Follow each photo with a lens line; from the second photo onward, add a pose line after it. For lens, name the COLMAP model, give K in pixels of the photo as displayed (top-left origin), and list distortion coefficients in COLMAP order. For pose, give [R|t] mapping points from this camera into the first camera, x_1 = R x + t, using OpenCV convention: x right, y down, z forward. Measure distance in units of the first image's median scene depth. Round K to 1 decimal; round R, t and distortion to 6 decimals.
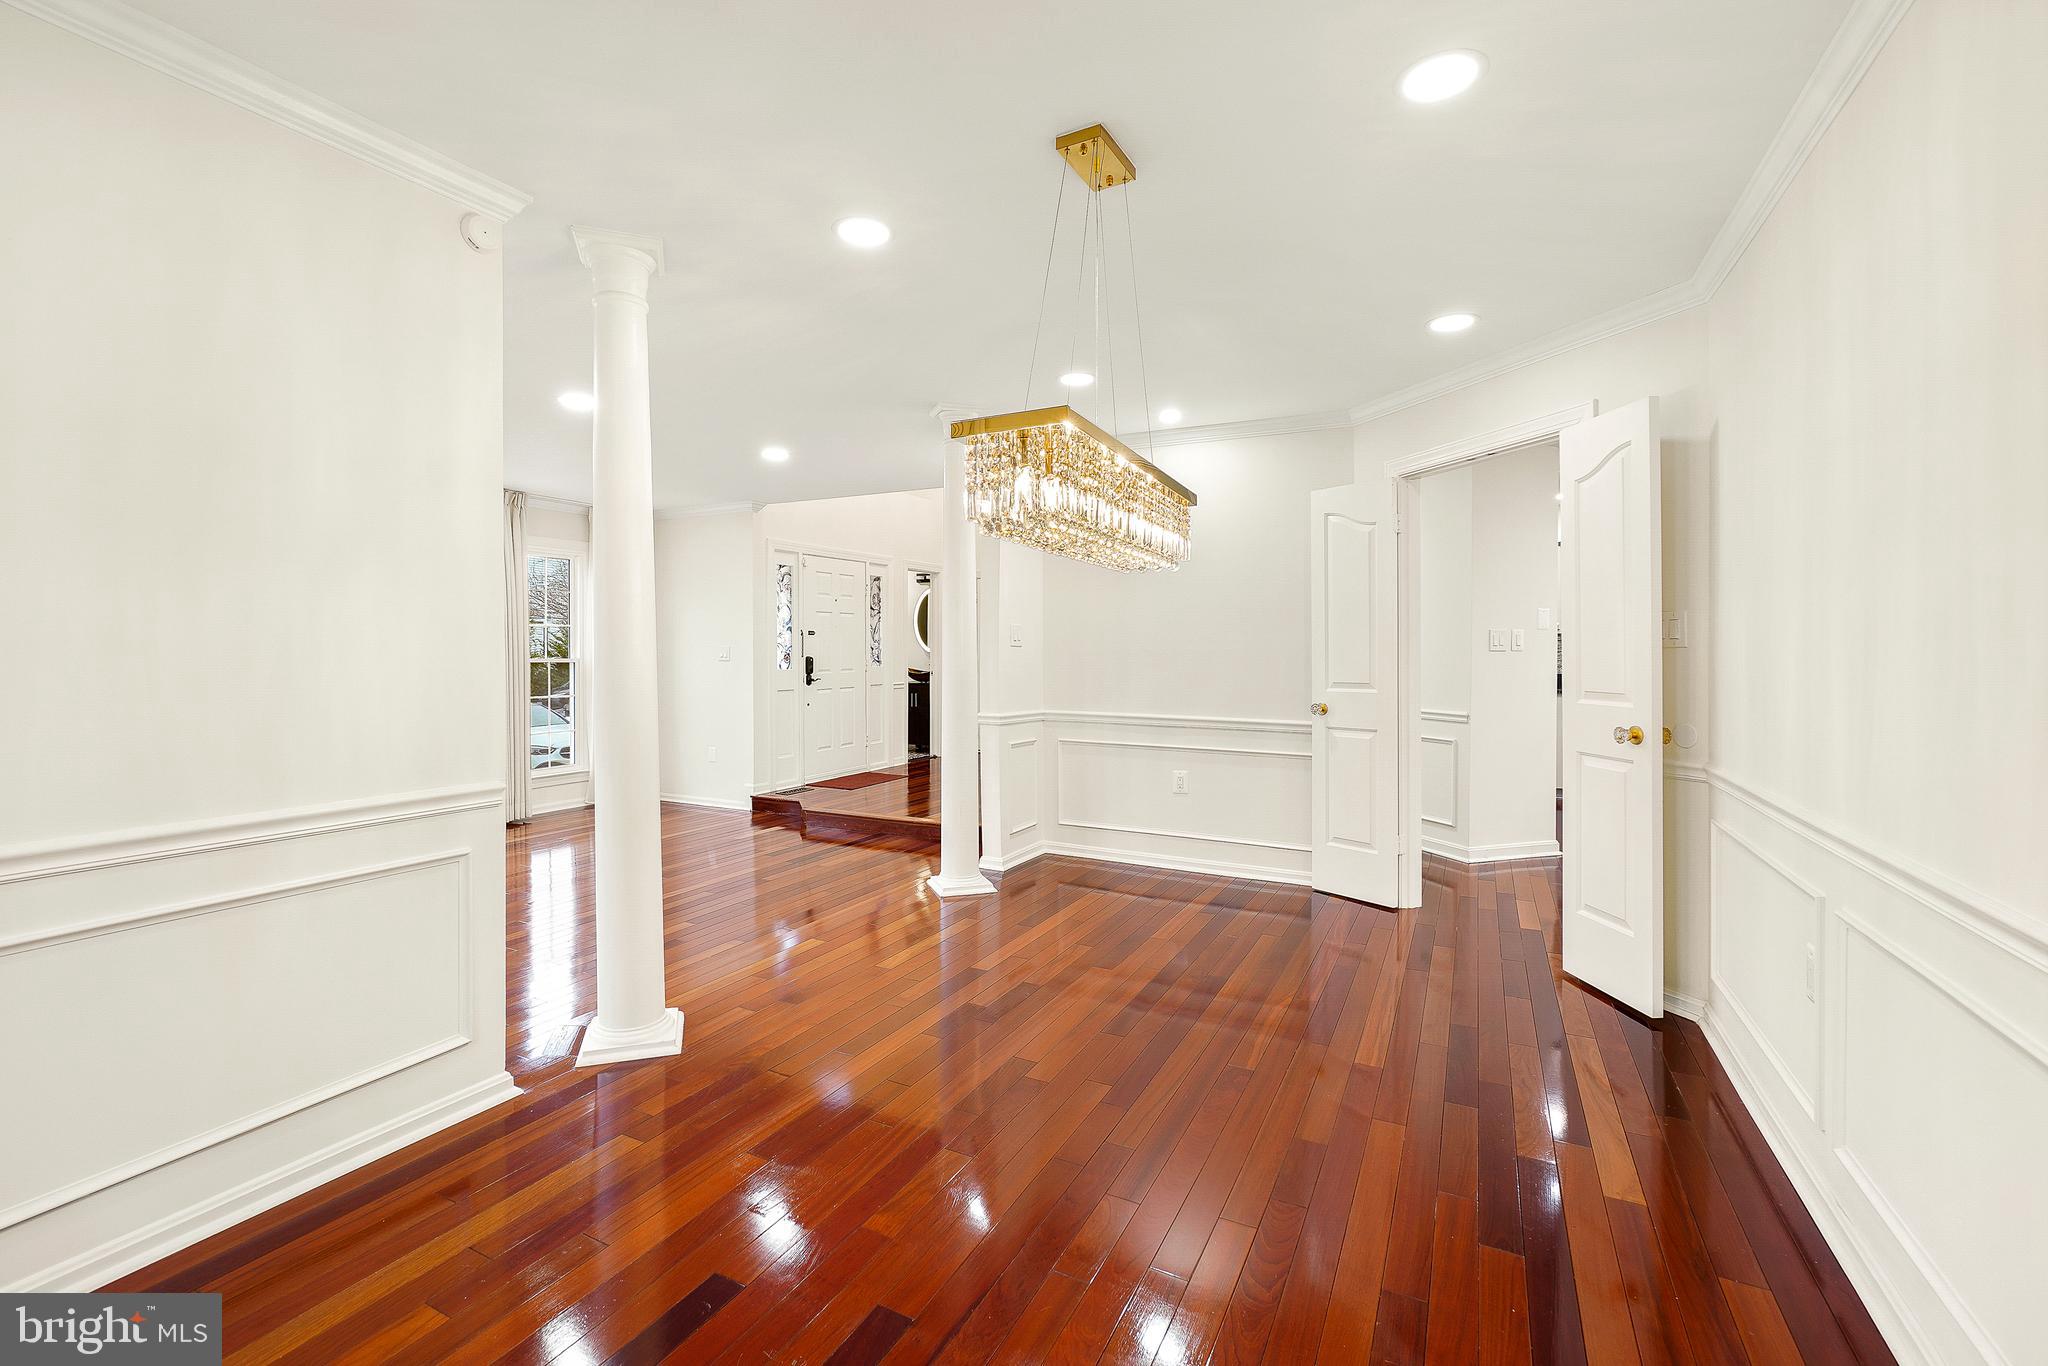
lens RADIAL K [[877.2, 0, 1019.5], [0, 877.2, 665.2], [0, 0, 1]] dist [-0.000256, 0.000215]
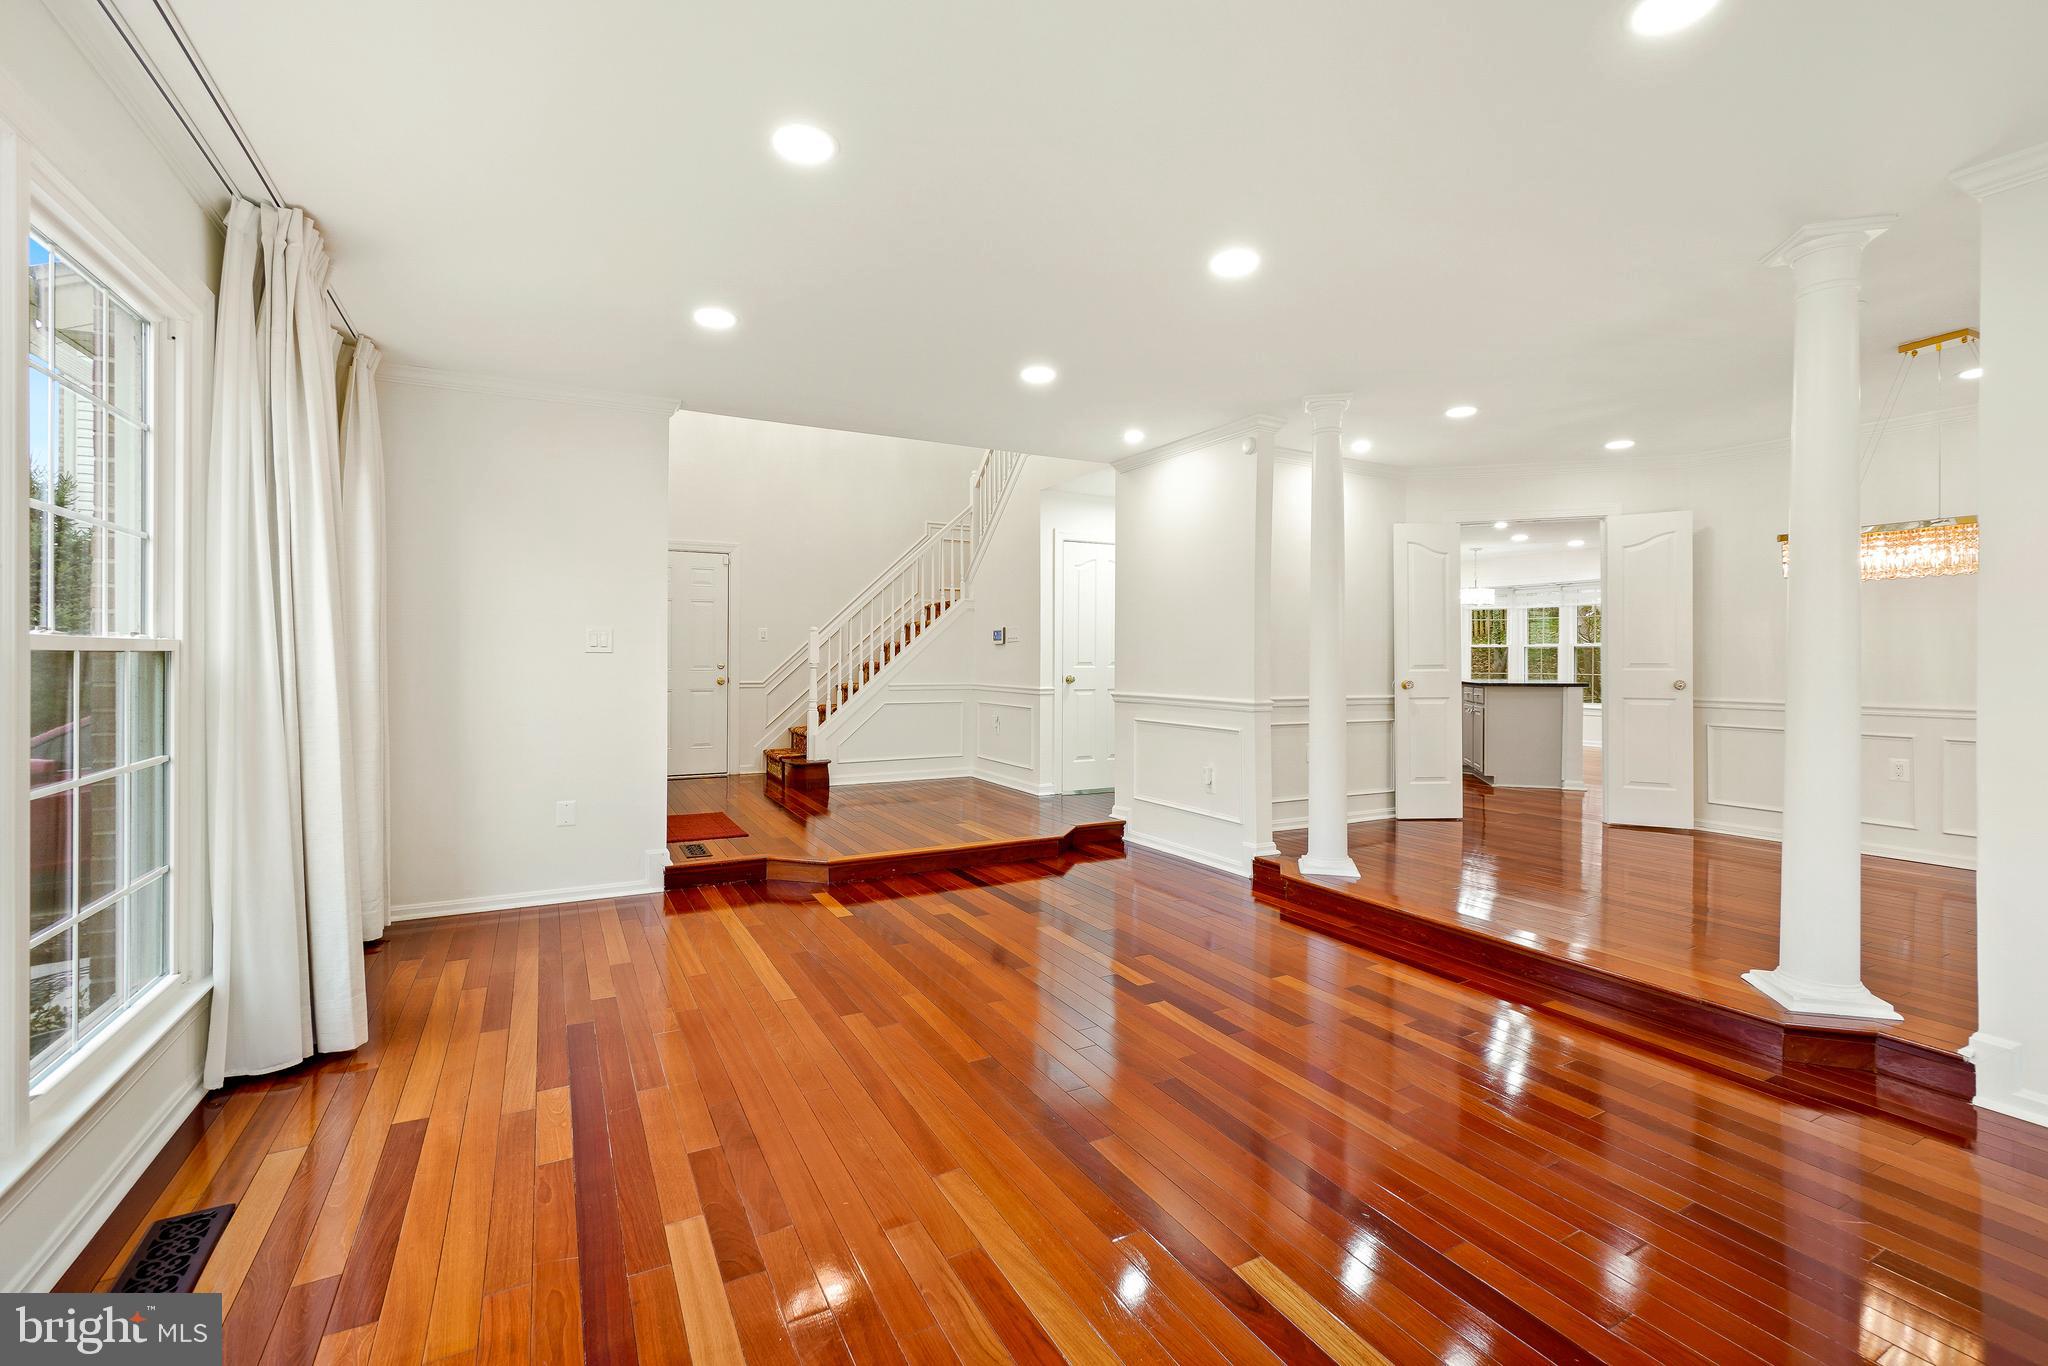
lens RADIAL K [[877.2, 0, 1019.5], [0, 877.2, 665.2], [0, 0, 1]] dist [-0.000256, 0.000215]
pose [[0.556637, -0.002593, 0.830752, -1.134167], [0.004478, 0.999990, 0.000121, 0.016355], [-0.830744, 0.003653, 0.556643, 0.747123]]
